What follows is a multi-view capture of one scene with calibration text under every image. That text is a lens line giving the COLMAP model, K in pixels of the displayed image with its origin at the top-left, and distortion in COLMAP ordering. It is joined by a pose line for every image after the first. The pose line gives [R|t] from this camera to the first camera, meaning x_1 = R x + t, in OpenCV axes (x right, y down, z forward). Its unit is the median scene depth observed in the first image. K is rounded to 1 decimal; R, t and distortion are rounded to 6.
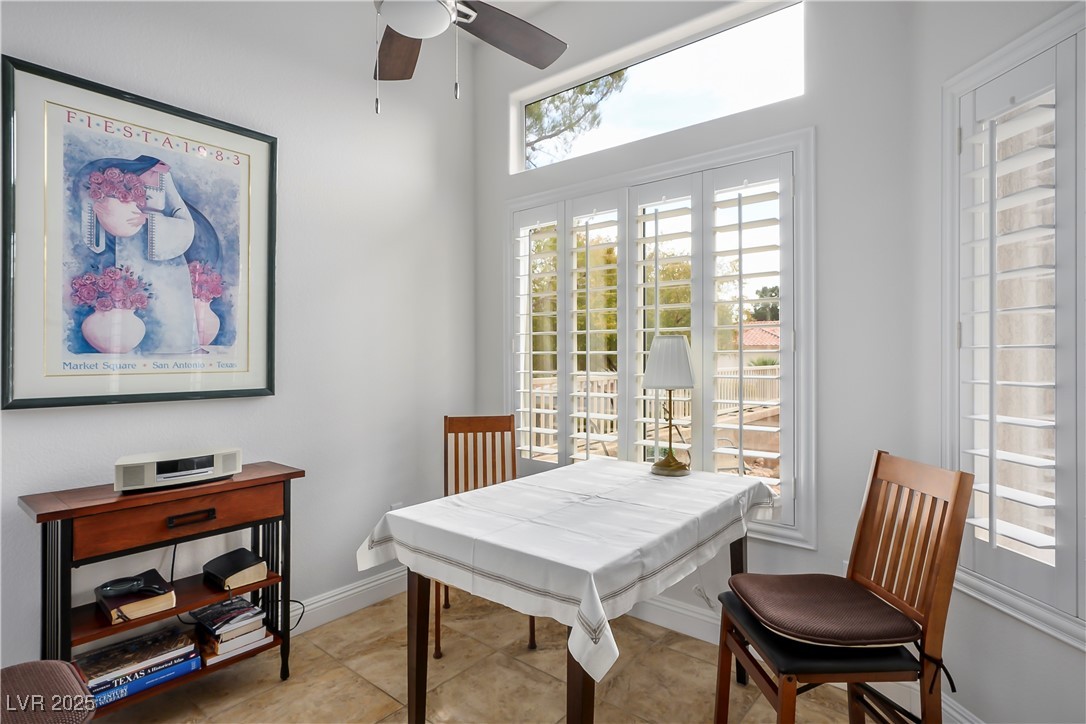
lens RADIAL K [[555.8, 0, 543.0], [0, 555.8, 362.0], [0, 0, 1]] dist [-0.000809, 0.000025]
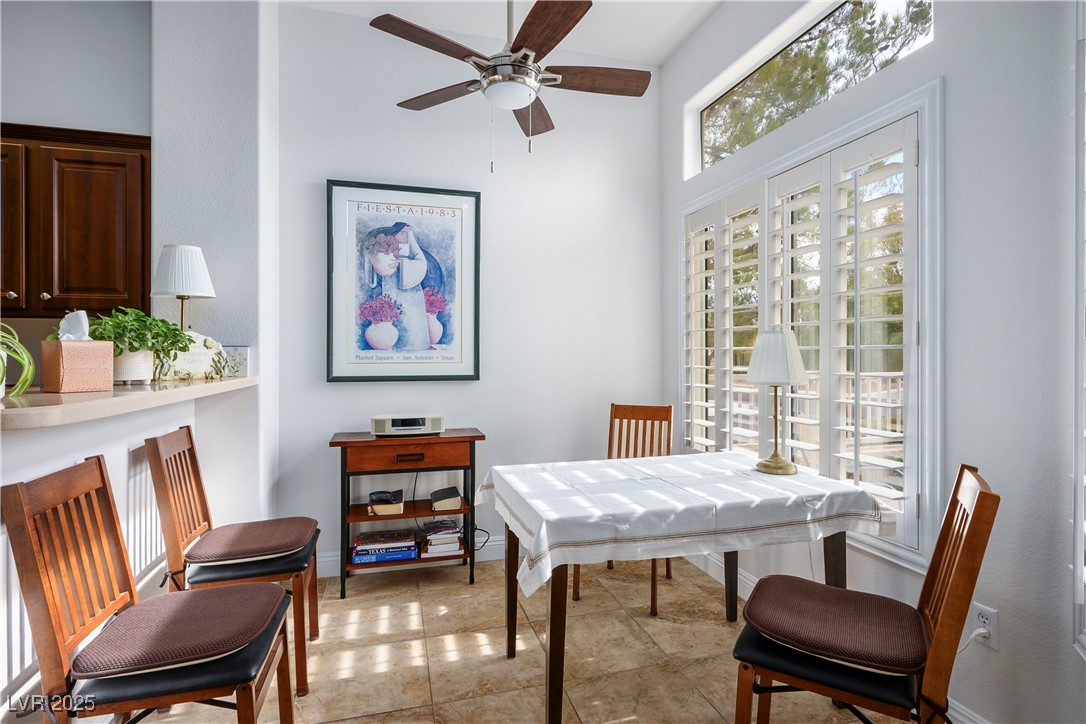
lens RADIAL K [[555.8, 0, 543.0], [0, 555.8, 362.0], [0, 0, 1]] dist [-0.000809, 0.000025]
pose [[0.817086, 0.010179, -0.576426, 0.504108], [-0.005622, 0.999937, 0.009689, 0.000958], [0.576489, -0.004676, 0.817092, -0.034368]]
